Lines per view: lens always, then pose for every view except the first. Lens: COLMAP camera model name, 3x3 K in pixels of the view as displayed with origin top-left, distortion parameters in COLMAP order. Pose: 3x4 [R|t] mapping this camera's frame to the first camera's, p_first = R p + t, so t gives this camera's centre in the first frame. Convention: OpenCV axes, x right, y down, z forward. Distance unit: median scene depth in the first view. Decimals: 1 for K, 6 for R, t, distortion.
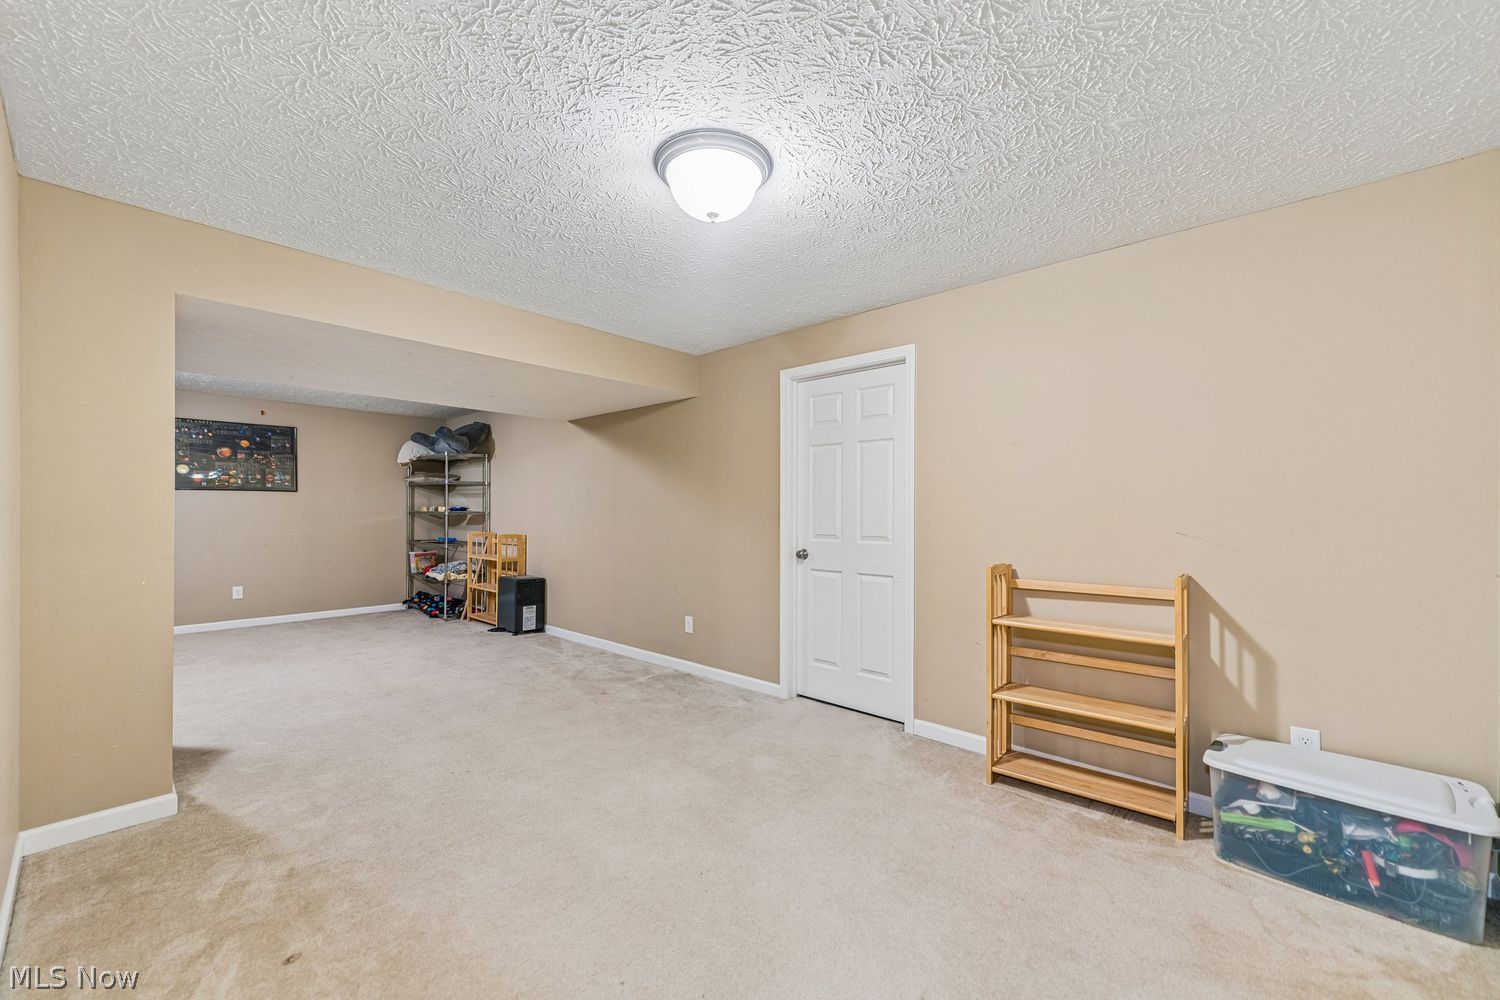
lens RADIAL K [[596.9, 0, 751.5], [0, 596.9, 507.5], [0, 0, 1]] dist [0.010393, -0.001167]
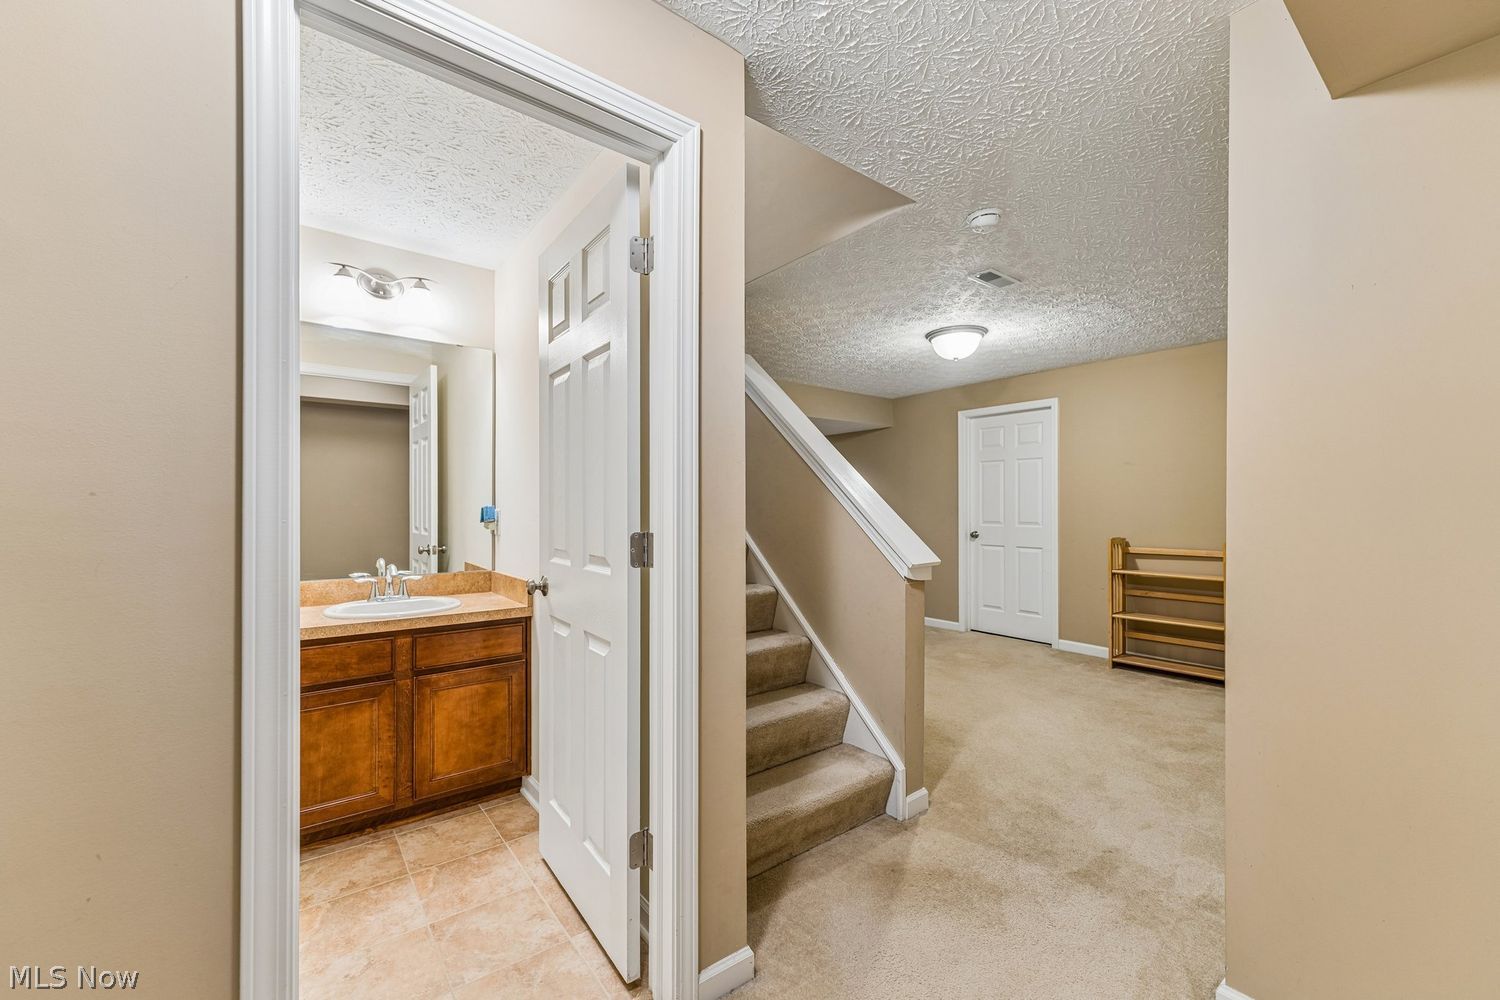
lens RADIAL K [[596.9, 0, 750.6], [0, 596.9, 501.6], [0, 0, 1]] dist [0.010393, -0.001167]
pose [[0.984473, -0.005789, -0.175438, -0.277579], [0.005656, 0.999983, -0.001261, -0.007241], [0.175443, 0.000249, 0.984490, -0.771596]]
